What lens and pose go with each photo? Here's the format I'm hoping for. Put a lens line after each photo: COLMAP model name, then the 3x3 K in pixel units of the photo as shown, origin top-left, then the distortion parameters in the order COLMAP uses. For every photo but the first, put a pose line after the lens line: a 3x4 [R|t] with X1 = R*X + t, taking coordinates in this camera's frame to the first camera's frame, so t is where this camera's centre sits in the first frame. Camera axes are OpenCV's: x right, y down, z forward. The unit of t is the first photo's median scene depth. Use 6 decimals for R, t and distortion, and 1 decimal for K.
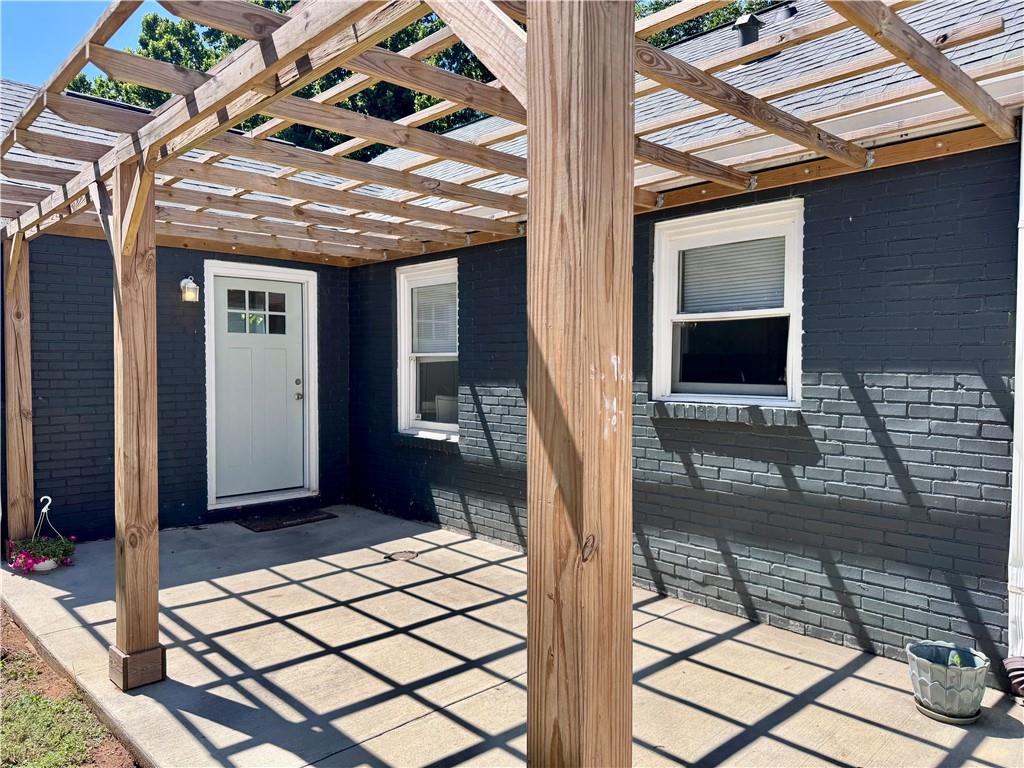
lens RADIAL K [[725.8, 0, 514.3], [0, 725.8, 380.4], [0, 0, 1]] dist [0.026505, -0.031090]
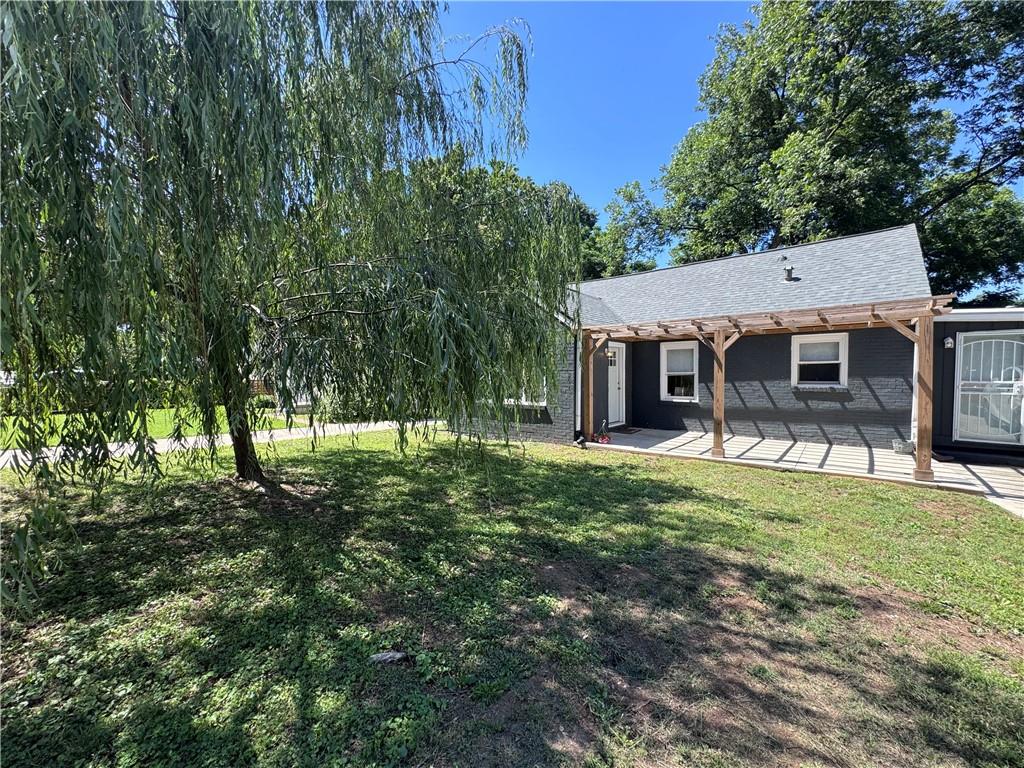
lens RADIAL K [[413.1, 0, 507.4], [0, 413.1, 390.2], [0, 0, 1]] dist [-0.000207, -0.000189]
pose [[0.992898, -0.016510, 0.117818, -1.519579], [0.014500, 0.999735, 0.017898, -0.010232], [-0.118082, -0.016063, 0.992874, -0.879488]]
